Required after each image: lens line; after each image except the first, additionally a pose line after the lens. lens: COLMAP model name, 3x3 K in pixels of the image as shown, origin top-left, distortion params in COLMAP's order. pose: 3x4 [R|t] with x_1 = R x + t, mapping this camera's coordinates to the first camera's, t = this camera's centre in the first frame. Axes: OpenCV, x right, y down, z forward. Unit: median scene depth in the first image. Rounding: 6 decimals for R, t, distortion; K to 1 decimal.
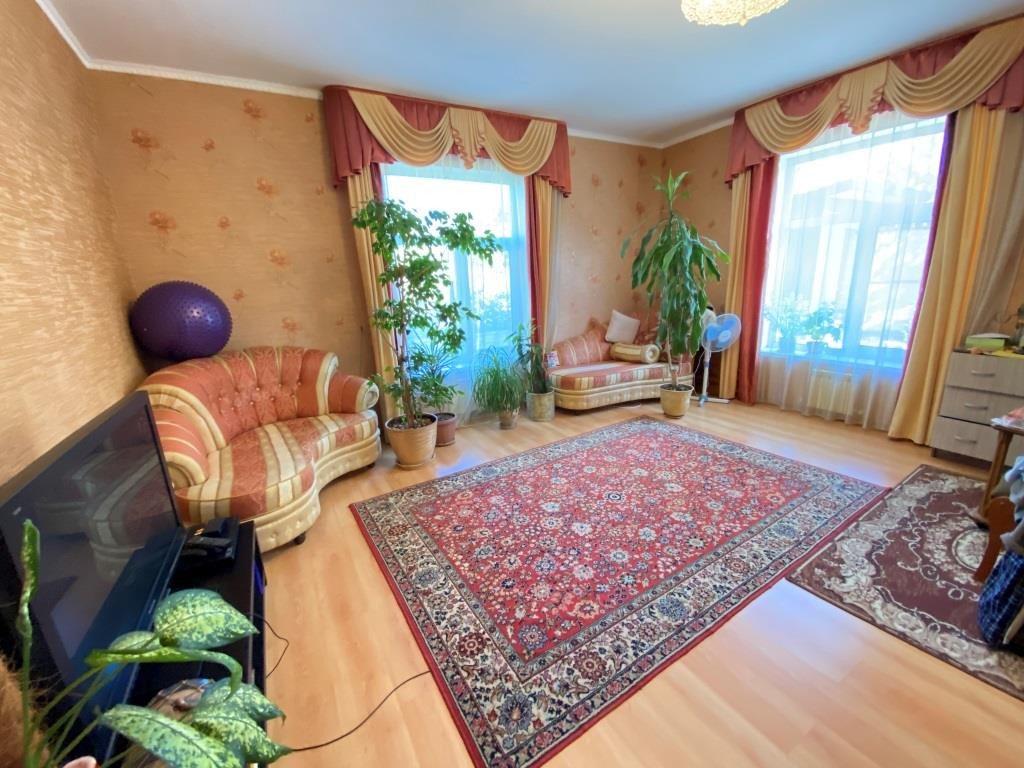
lens RADIAL K [[414.0, 0, 509.6], [0, 414.0, 387.5], [0, 0, 1]] dist [0.026379, -0.022284]
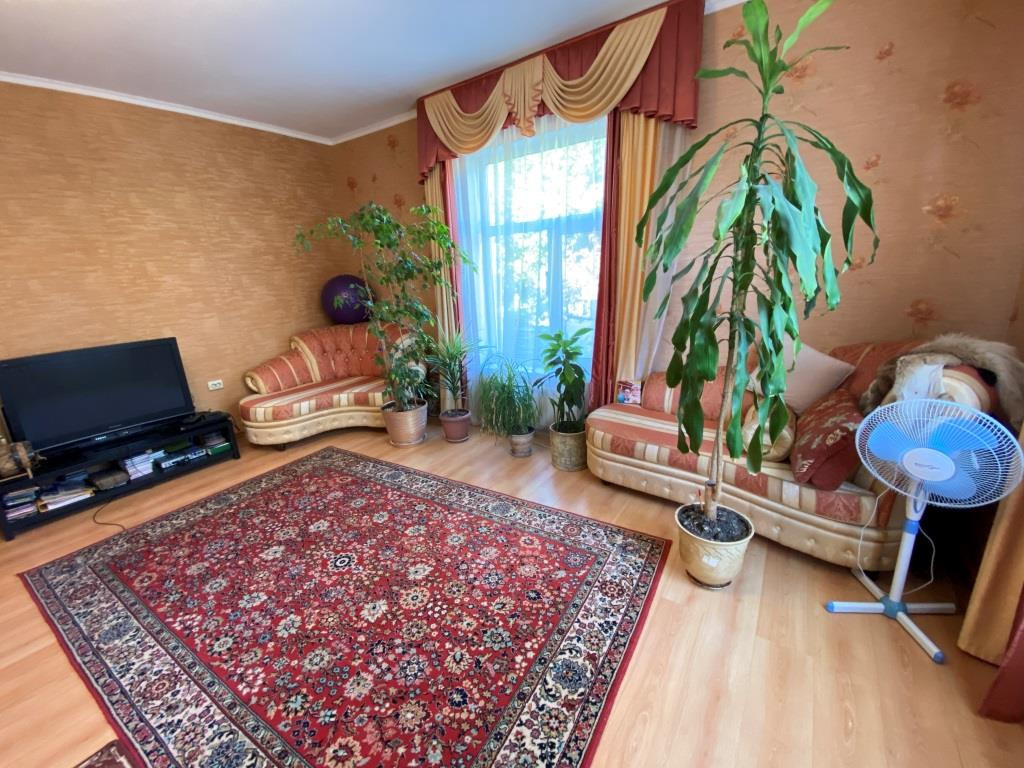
lens RADIAL K [[411.4, 0, 511.1], [0, 411.4, 392.6], [0, 0, 1]] dist [-0.002219, -0.008773]
pose [[0.441093, 0.277905, -0.853350, 0.963558], [-0.197393, 0.957606, 0.209825, -0.281405], [0.875484, 0.075893, 0.477250, 0.849703]]
